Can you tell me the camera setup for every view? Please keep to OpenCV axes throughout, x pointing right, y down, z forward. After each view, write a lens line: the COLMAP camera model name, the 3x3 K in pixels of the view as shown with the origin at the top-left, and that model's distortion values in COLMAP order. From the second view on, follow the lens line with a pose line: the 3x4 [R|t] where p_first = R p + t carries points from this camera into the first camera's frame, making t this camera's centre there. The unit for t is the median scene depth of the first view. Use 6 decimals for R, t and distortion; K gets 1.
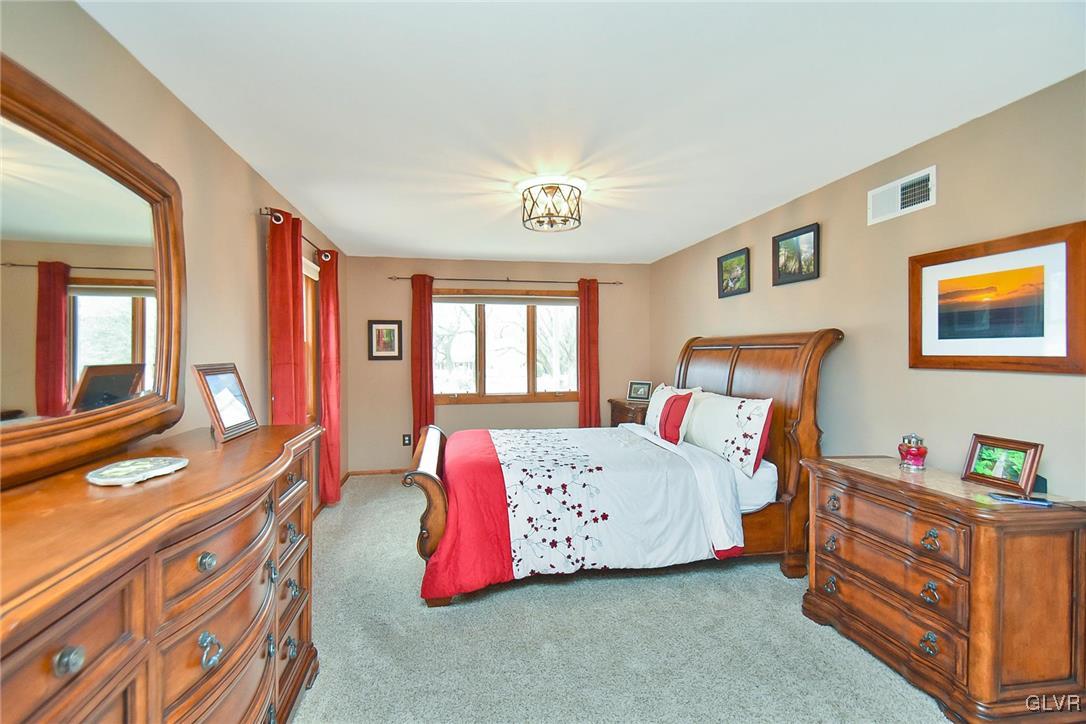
lens RADIAL K [[491.6, 0, 540.2], [0, 491.6, 353.1], [0, 0, 1]] dist [0.021120, -0.001484]
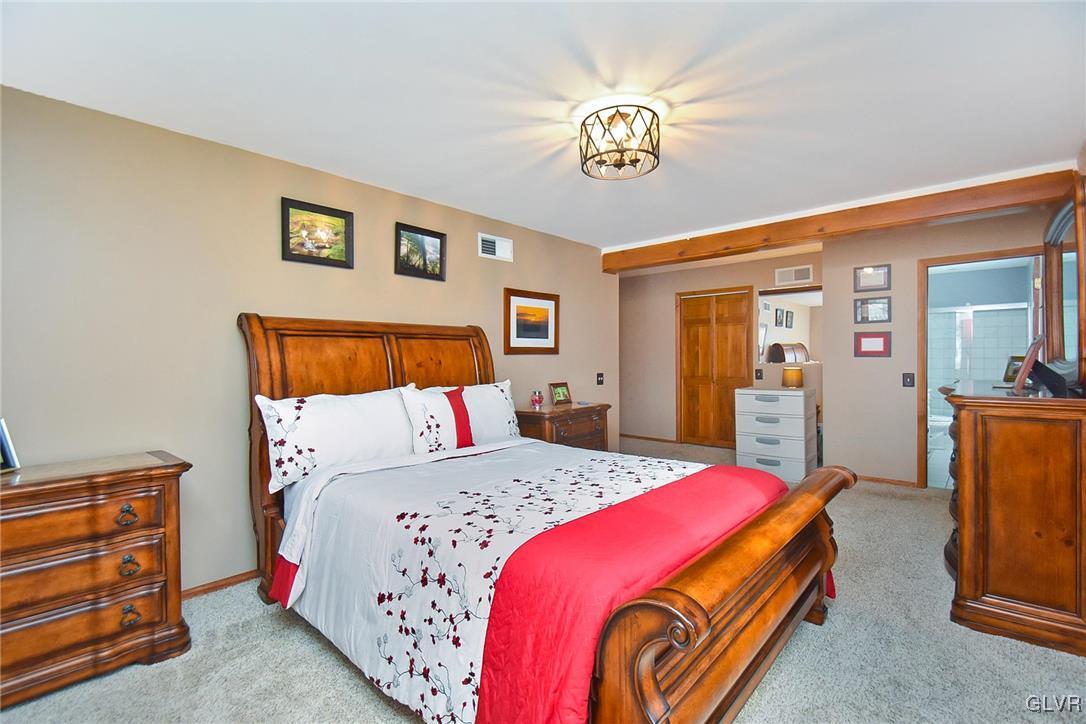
lens RADIAL K [[491.6, 0, 542.0], [0, 491.6, 362.7], [0, 0, 1]] dist [0.021120, -0.001484]
pose [[-0.630278, 0.009027, 0.776317, -0.465006], [0.024700, 0.999659, 0.008429, 0.035280], [-0.775976, 0.024488, -0.630286, 1.493713]]
